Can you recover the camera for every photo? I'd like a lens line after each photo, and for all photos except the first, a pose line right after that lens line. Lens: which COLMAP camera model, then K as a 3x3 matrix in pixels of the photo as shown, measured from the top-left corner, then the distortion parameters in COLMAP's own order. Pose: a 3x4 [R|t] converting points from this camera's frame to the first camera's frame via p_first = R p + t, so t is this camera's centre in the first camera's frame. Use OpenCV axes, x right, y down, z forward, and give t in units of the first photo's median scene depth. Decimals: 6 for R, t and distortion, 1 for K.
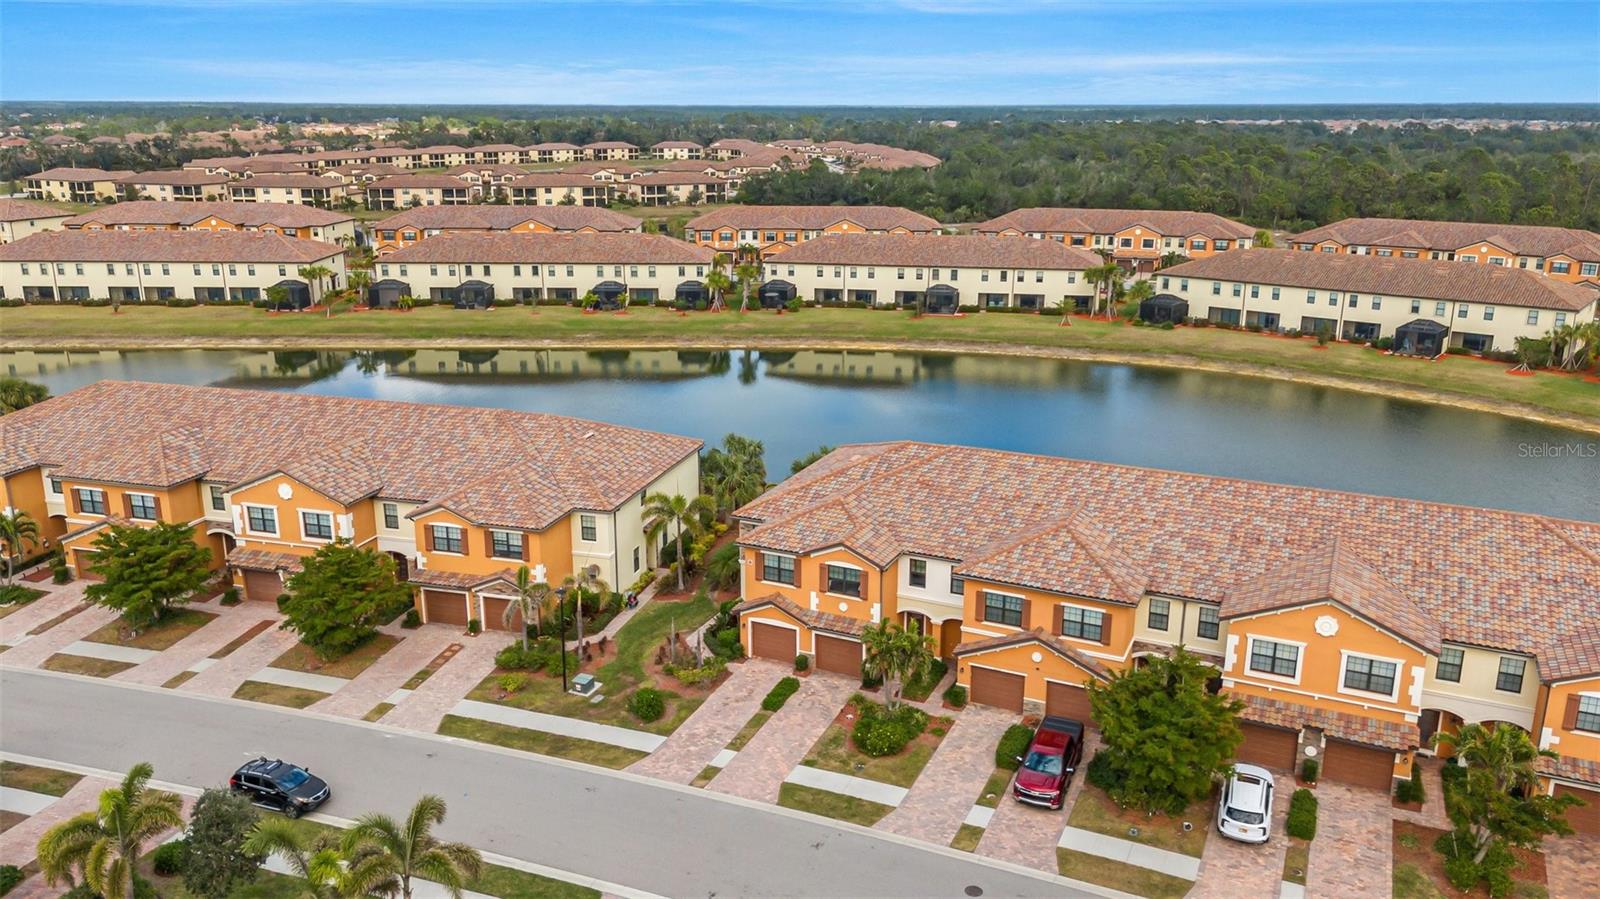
lens RADIAL K [[1207.0, 0, 805.1], [0, 1207.0, 460.5], [0, 0, 1]] dist [0.040378, -0.033325]
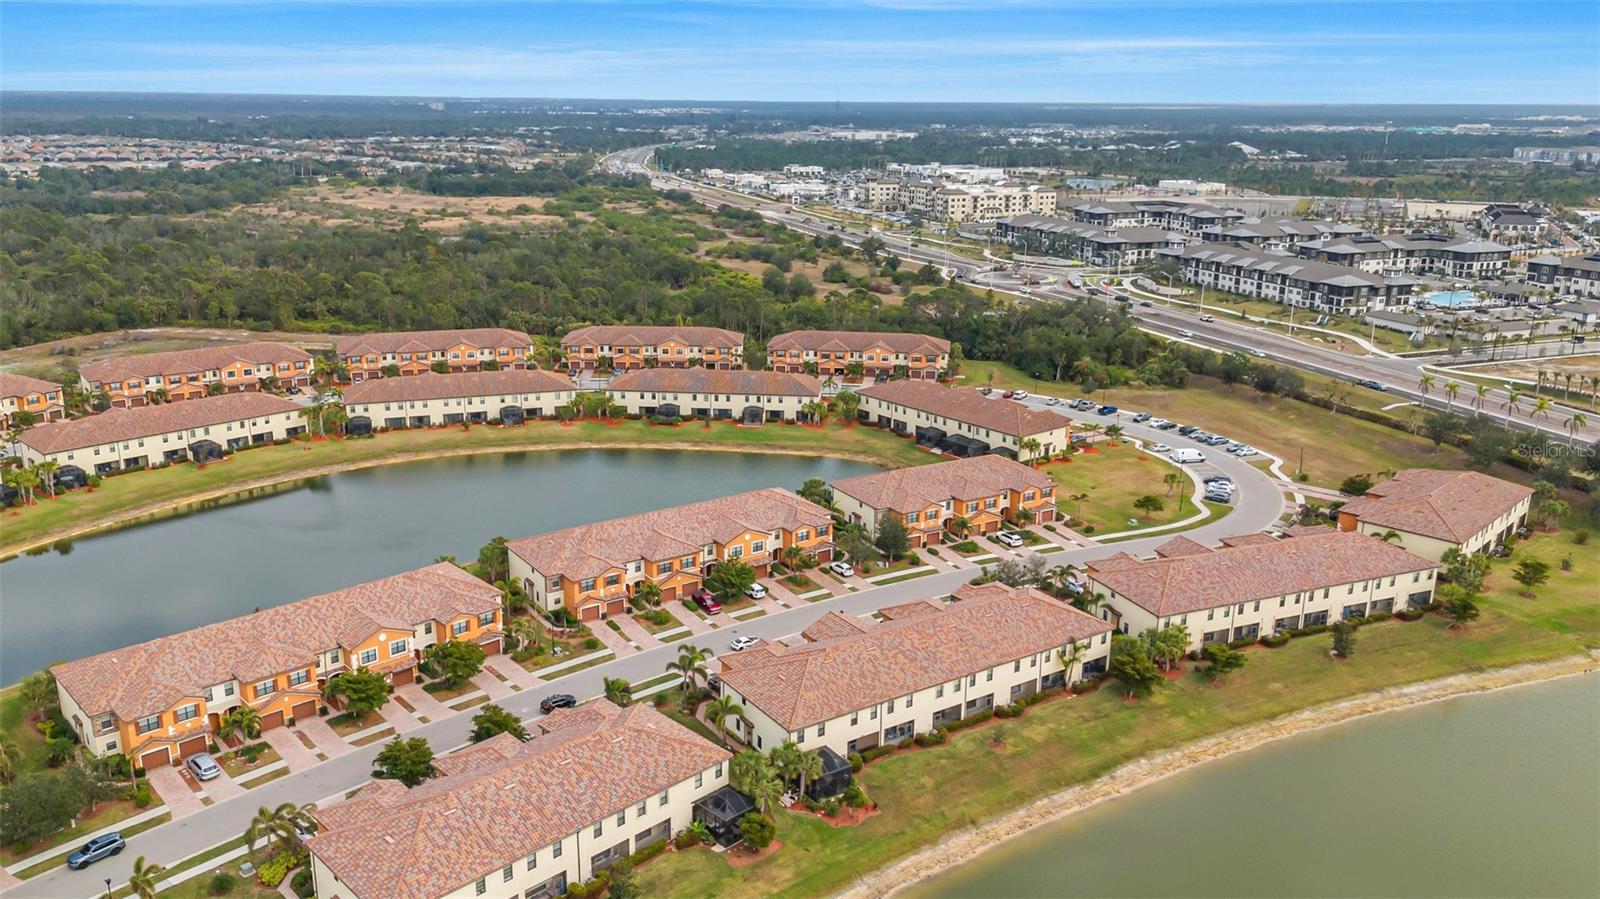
lens RADIAL K [[1207.0, 0, 803.4], [0, 1207.0, 442.8], [0, 0, 1]] dist [0.040378, -0.033325]
pose [[0.500606, -0.228242, 0.835045, -0.702933], [0.230986, 0.964862, 0.125250, -0.158628], [-0.834290, 0.130183, 0.535736, -0.313296]]
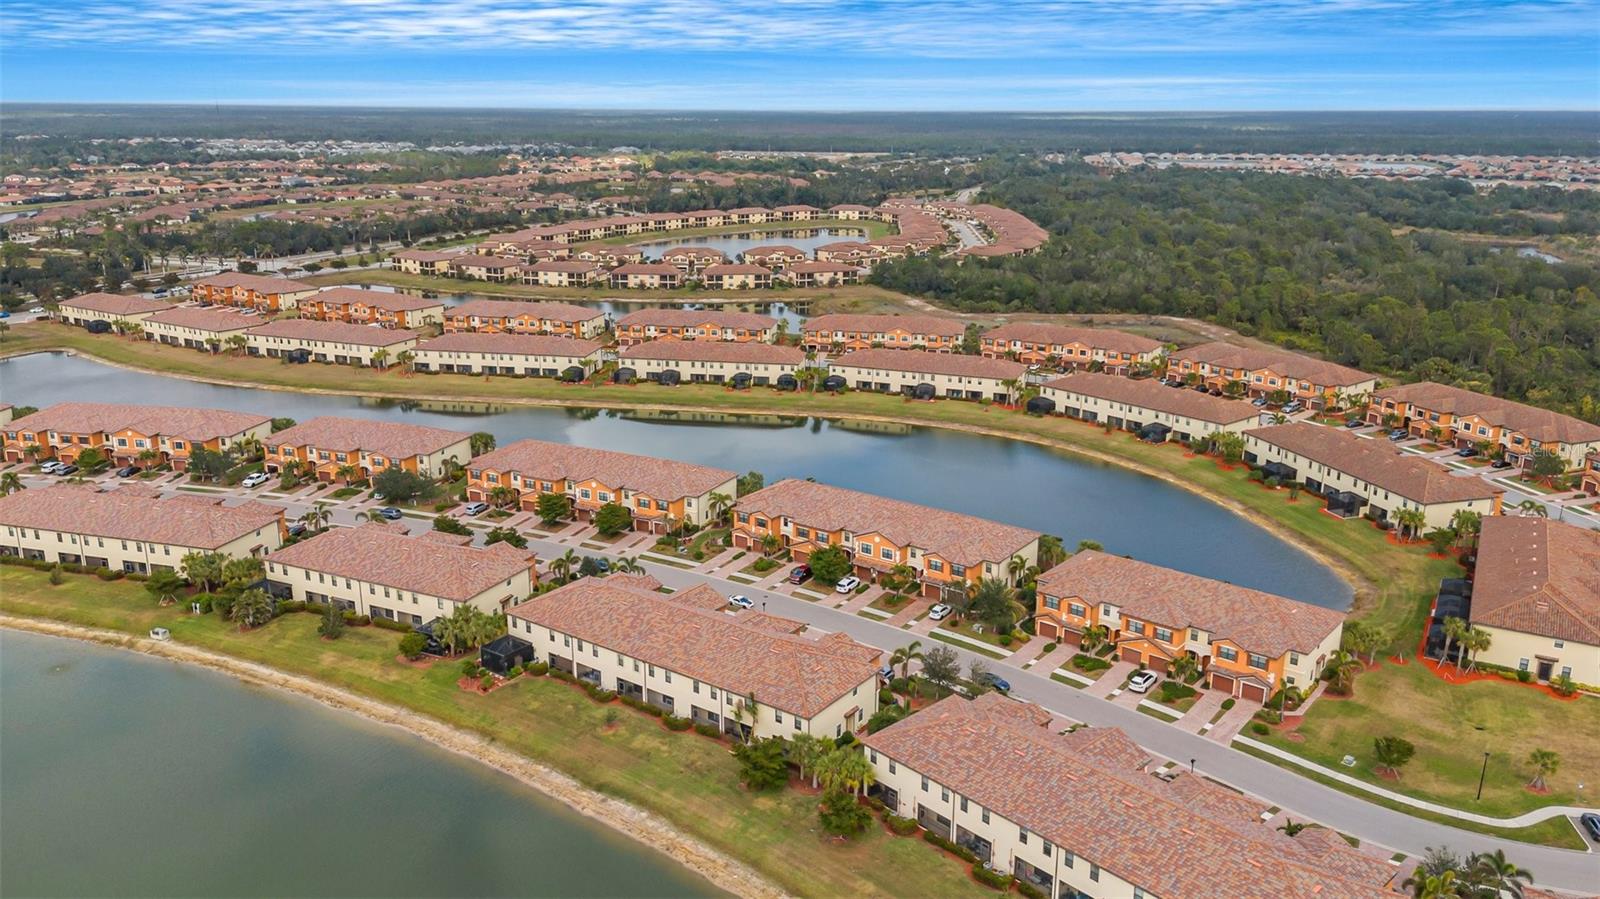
lens RADIAL K [[1207.0, 0, 809.6], [0, 1207.0, 443.9], [0, 0, 1]] dist [0.040378, -0.033325]
pose [[0.985442, 0.050249, -0.162414, 0.237957], [-0.052665, 0.998556, -0.010598, -0.029540], [0.161647, 0.018997, 0.986666, -0.766304]]
